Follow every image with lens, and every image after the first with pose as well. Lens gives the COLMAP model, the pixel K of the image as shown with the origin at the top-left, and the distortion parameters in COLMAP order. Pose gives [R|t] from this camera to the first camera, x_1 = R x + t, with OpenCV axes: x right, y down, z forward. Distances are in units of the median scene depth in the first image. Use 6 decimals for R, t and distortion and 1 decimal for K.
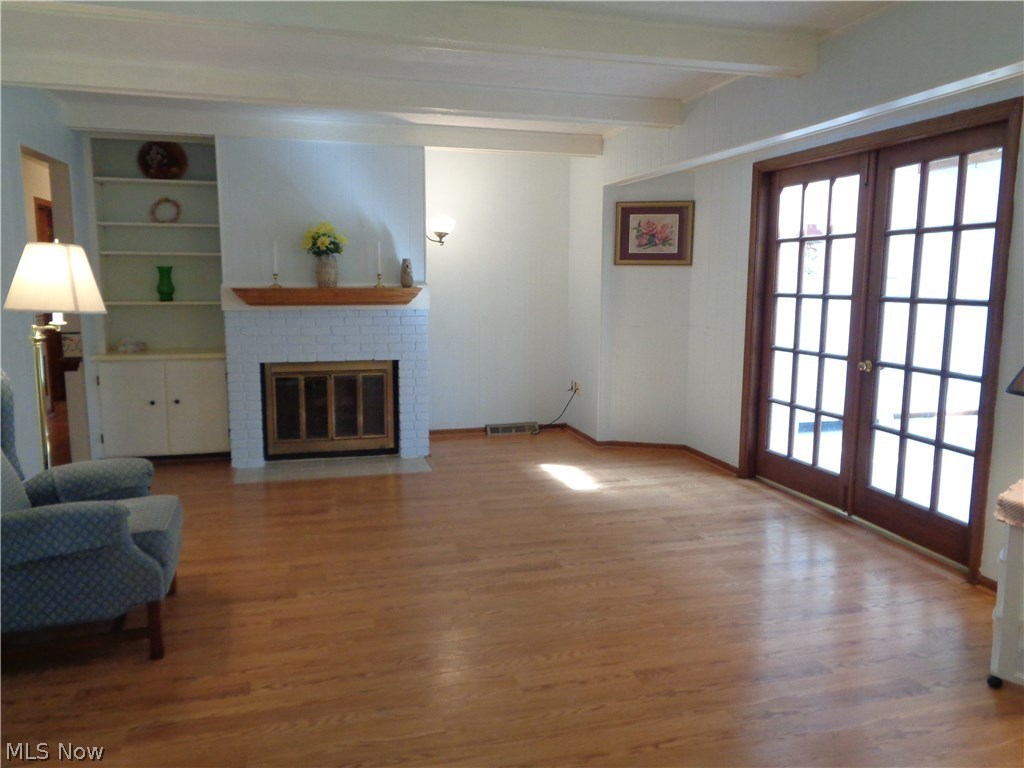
lens RADIAL K [[767.7, 0, 510.3], [0, 767.7, 383.2], [0, 0, 1]] dist [0.013748, 0.013576]
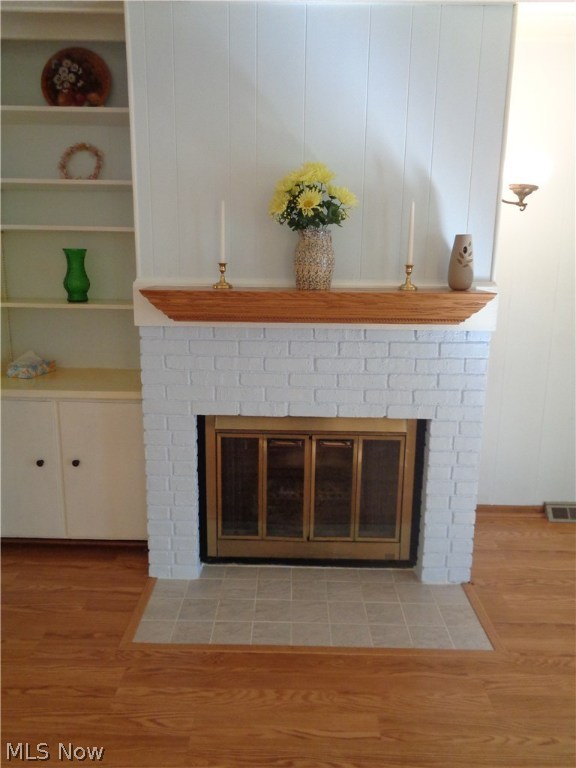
lens RADIAL K [[575.8, 0, 286.0], [0, 575.8, 384.0], [0, 0, 1]] dist [0.013748, 0.013576]
pose [[0.961161, 0.066682, -0.267811, -0.139812], [-0.045935, 0.995490, 0.083006, -0.088948], [0.272139, -0.067481, 0.959889, 0.587574]]
